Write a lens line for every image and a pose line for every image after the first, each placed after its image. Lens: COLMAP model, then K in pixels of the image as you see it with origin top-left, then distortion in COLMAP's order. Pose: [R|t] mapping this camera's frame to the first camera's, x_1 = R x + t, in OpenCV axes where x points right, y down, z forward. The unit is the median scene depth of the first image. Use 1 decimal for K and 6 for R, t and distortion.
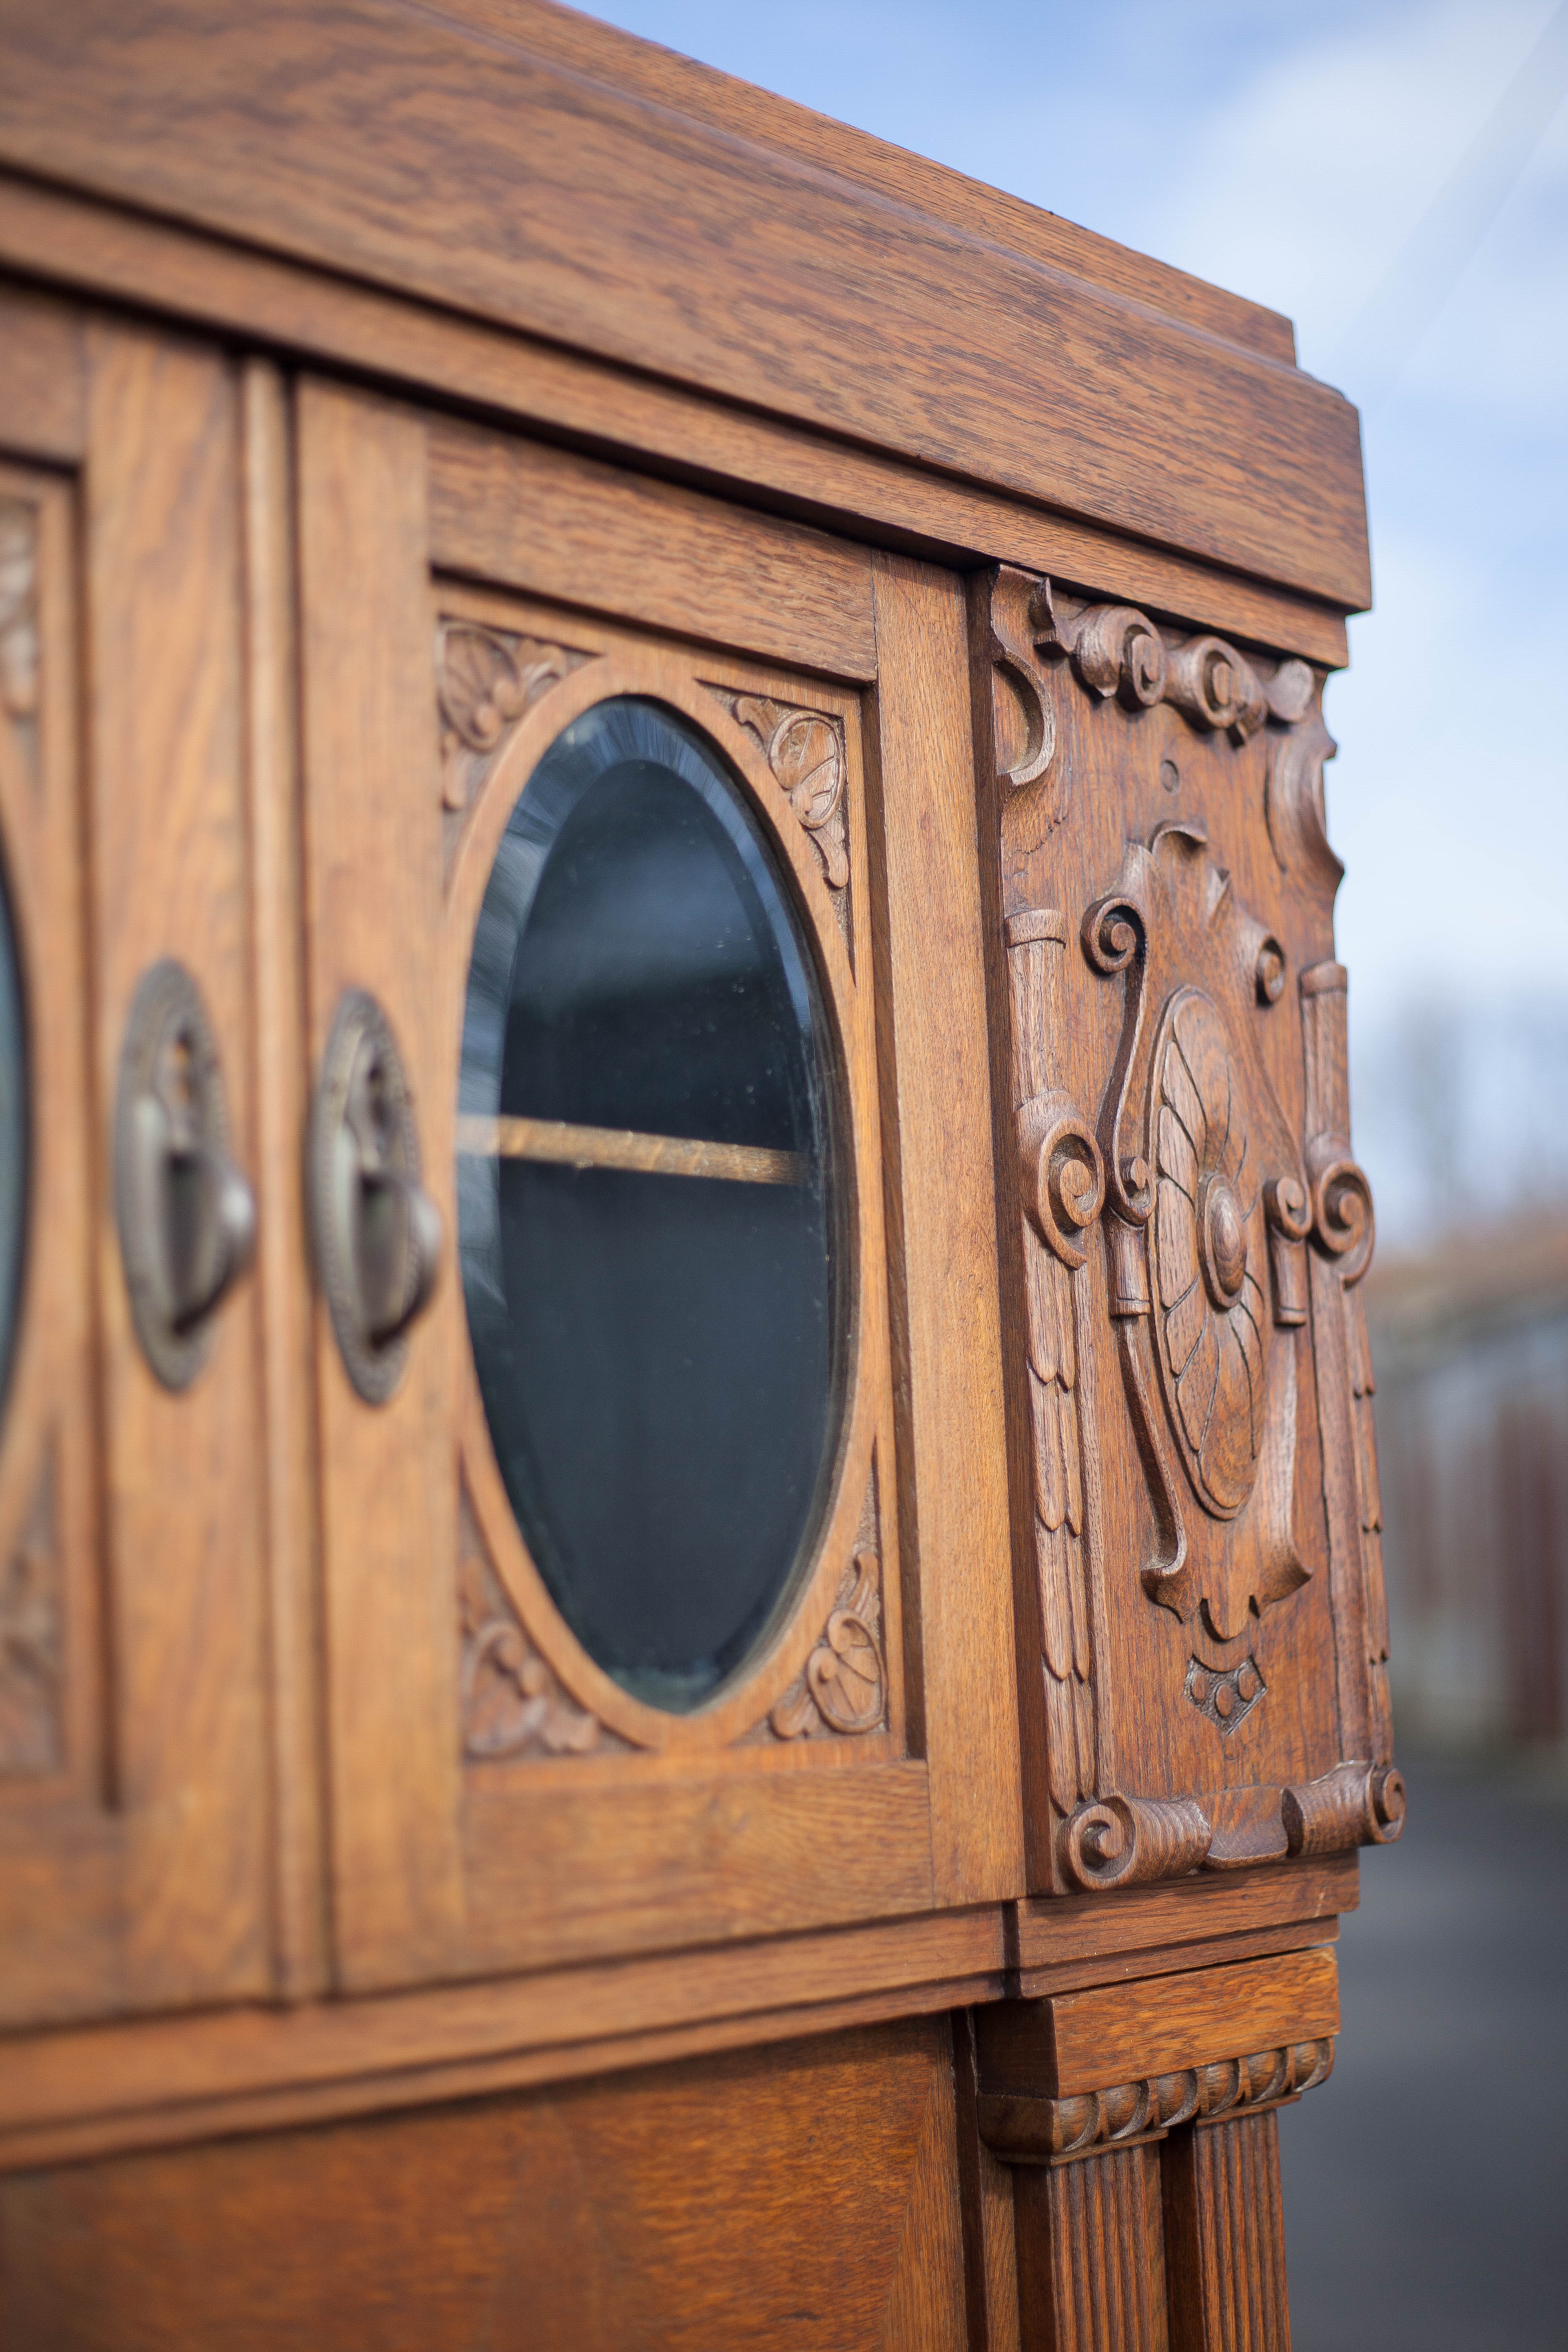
lens RADIAL K [[3545.1, 0, 784.0], [0, 3545.1, 1176.0], [0, 0, 1]] dist [-0.123484, 0.028860]
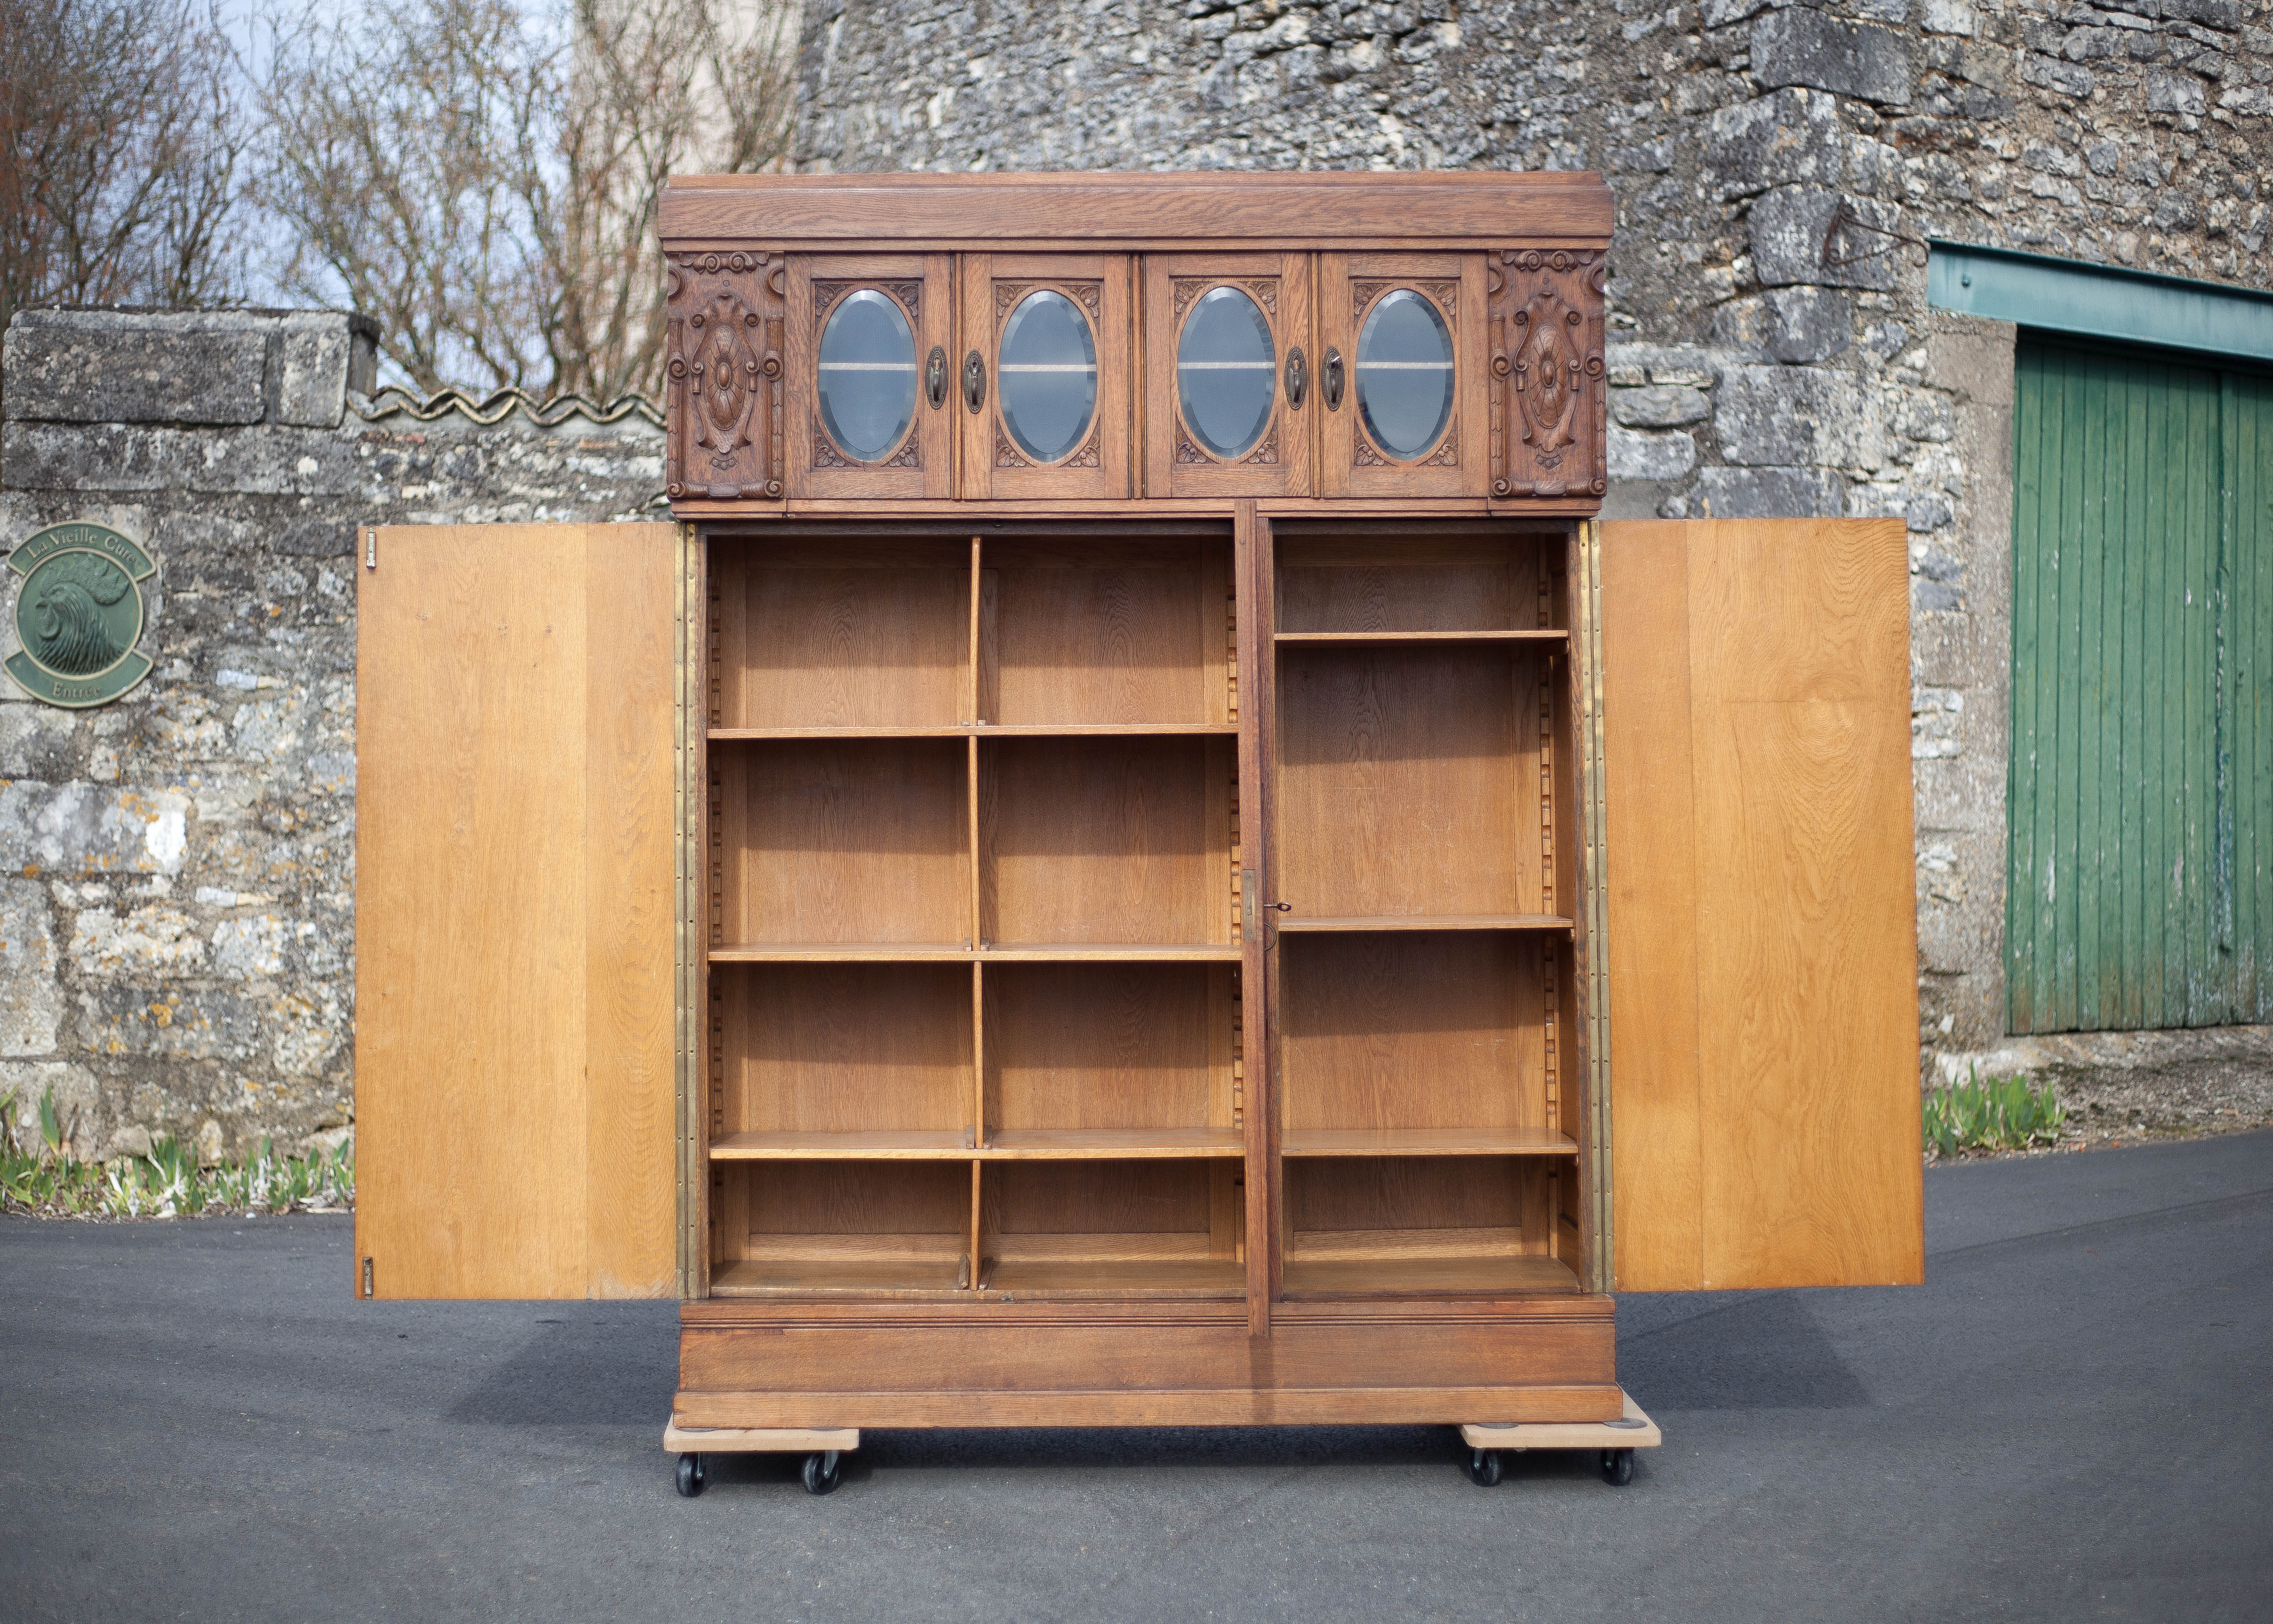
lens RADIAL K [[3520.4, 0, 986.9], [0, 3520.4, 571.5], [0, 0, 1]] dist [-0.126499, 0.086157]
pose [[0.663062, 0.003172, -0.748558, 3.607350], [0.068634, 0.995521, 0.065013, -0.090601], [0.745411, -0.094484, 0.659875, -3.175164]]
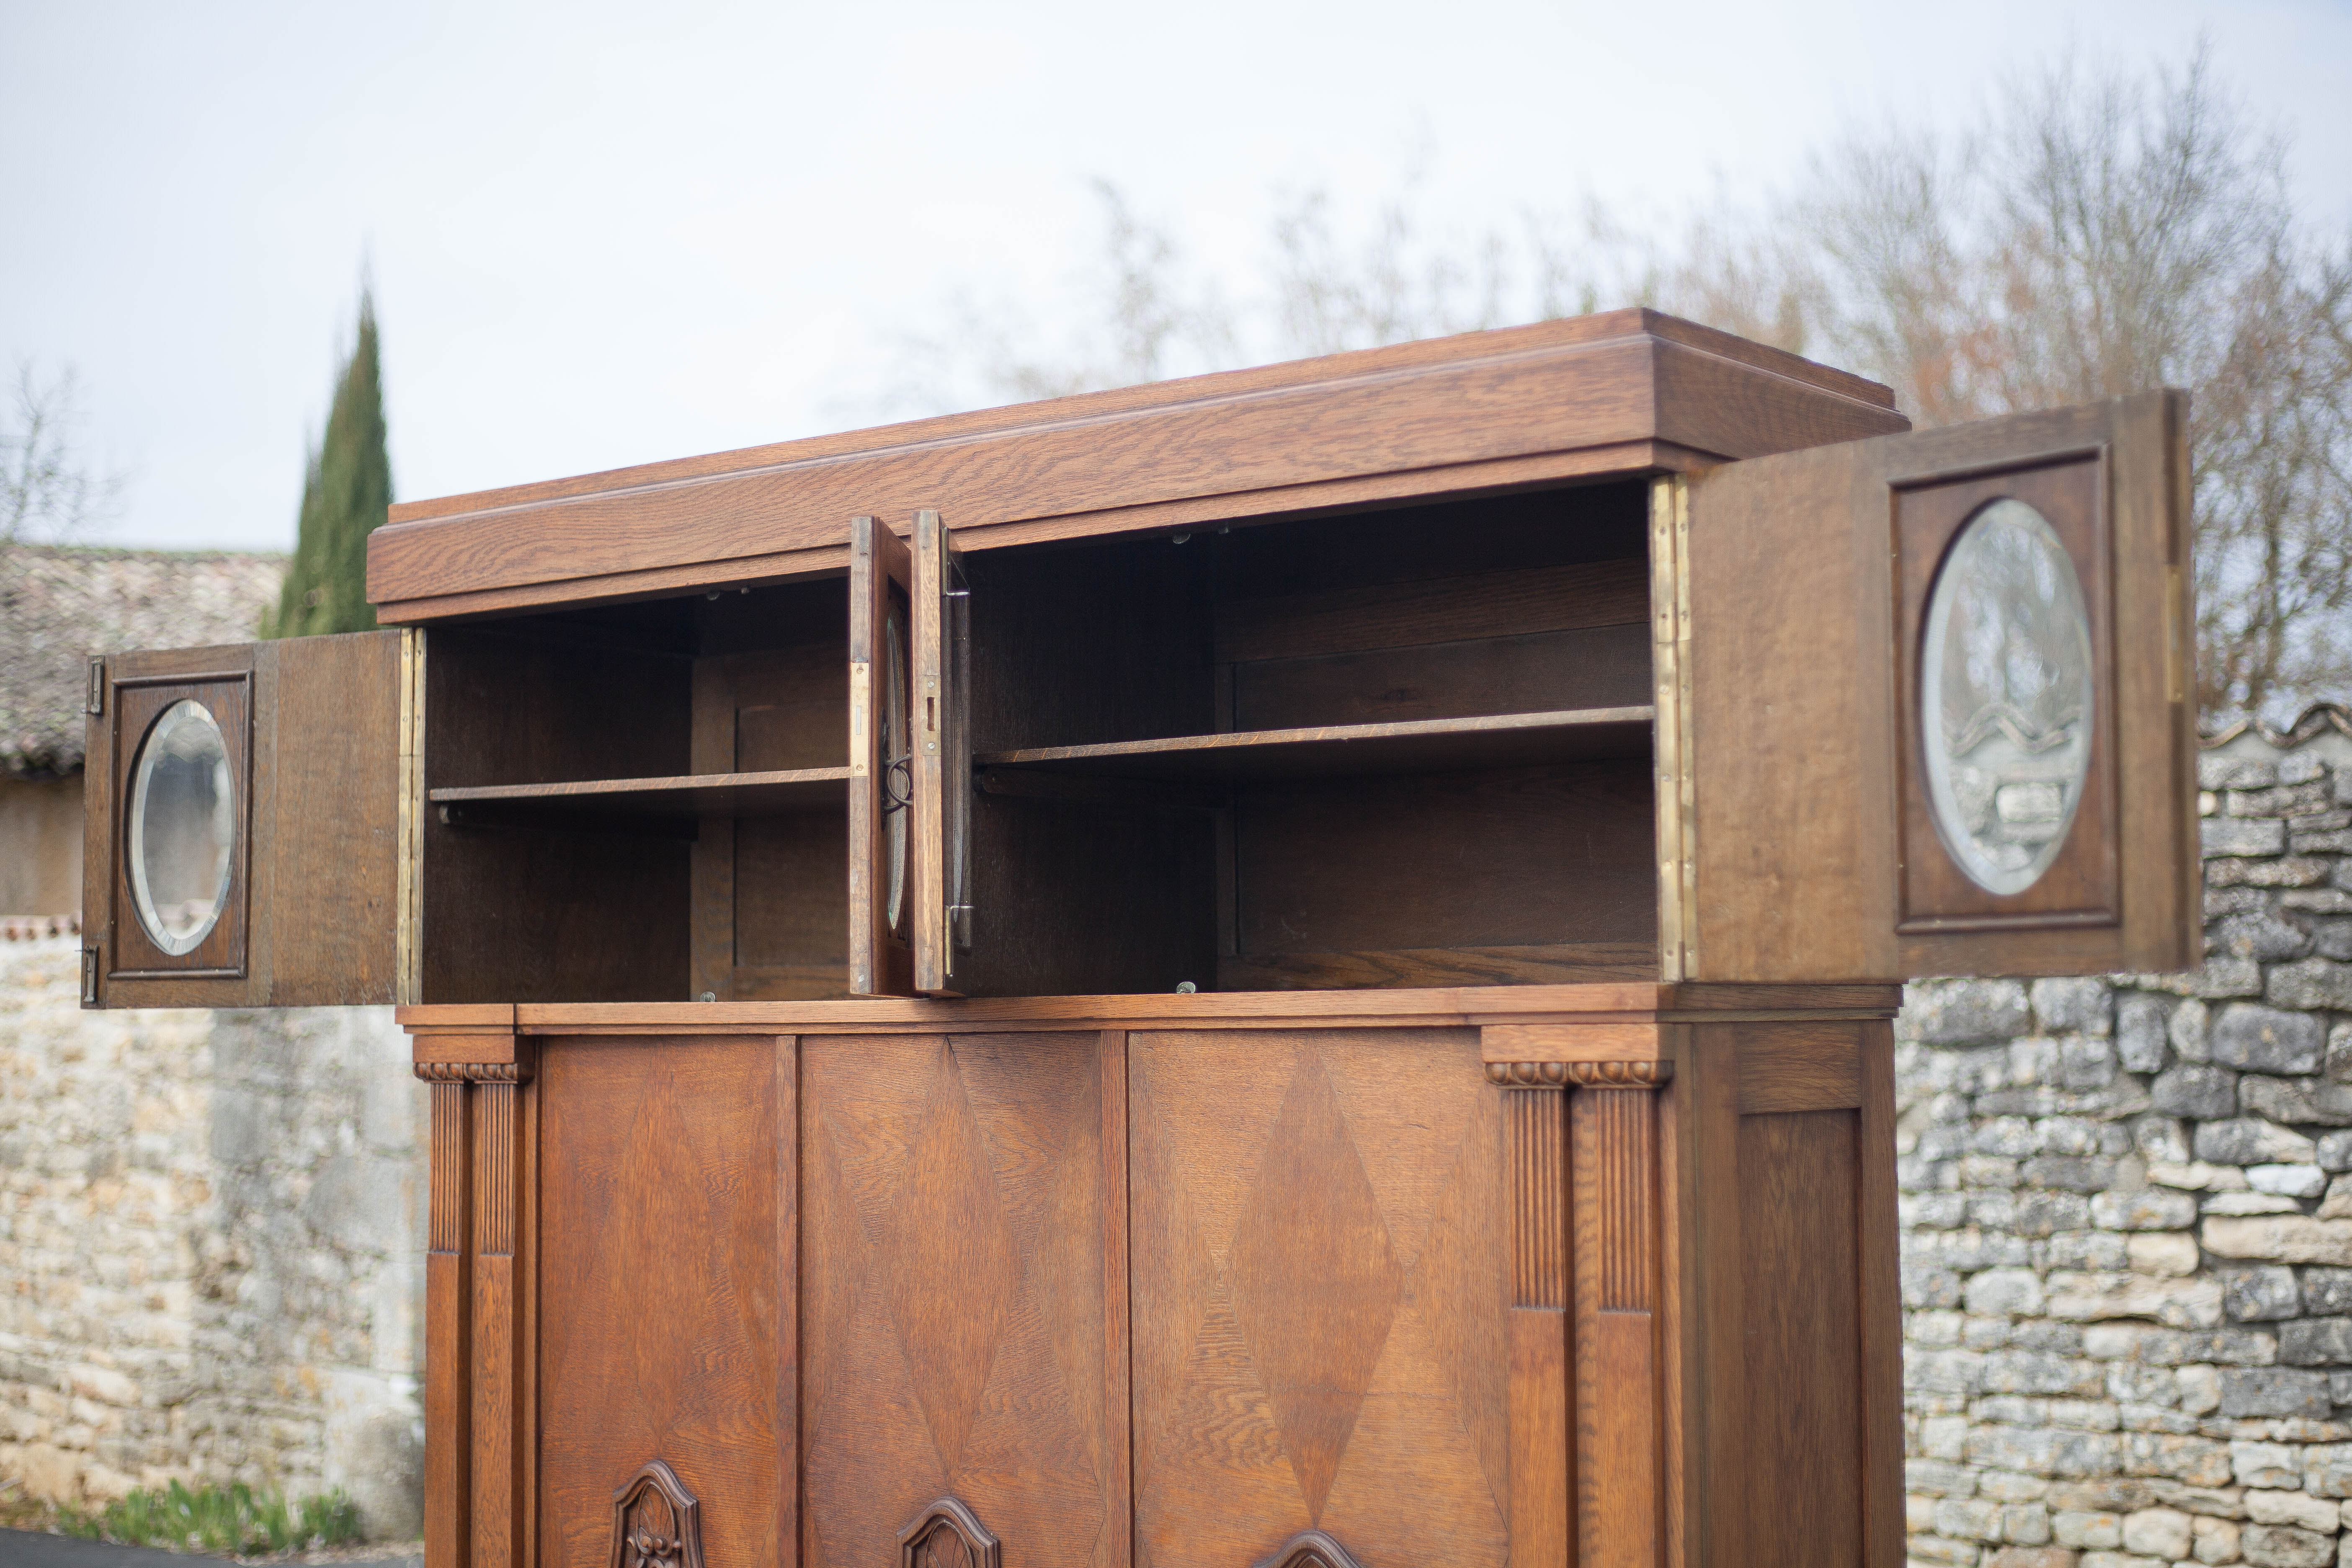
lens RADIAL K [[3431.0, 0, 1146.5], [0, 3431.0, 778.4], [0, 0, 1]] dist [-0.123183, 0.006675]
pose [[0.064398, -0.028699, -0.997512, 2.699540], [0.135567, 0.990571, -0.019747, 0.062511], [0.988673, -0.133958, 0.067681, 0.594725]]
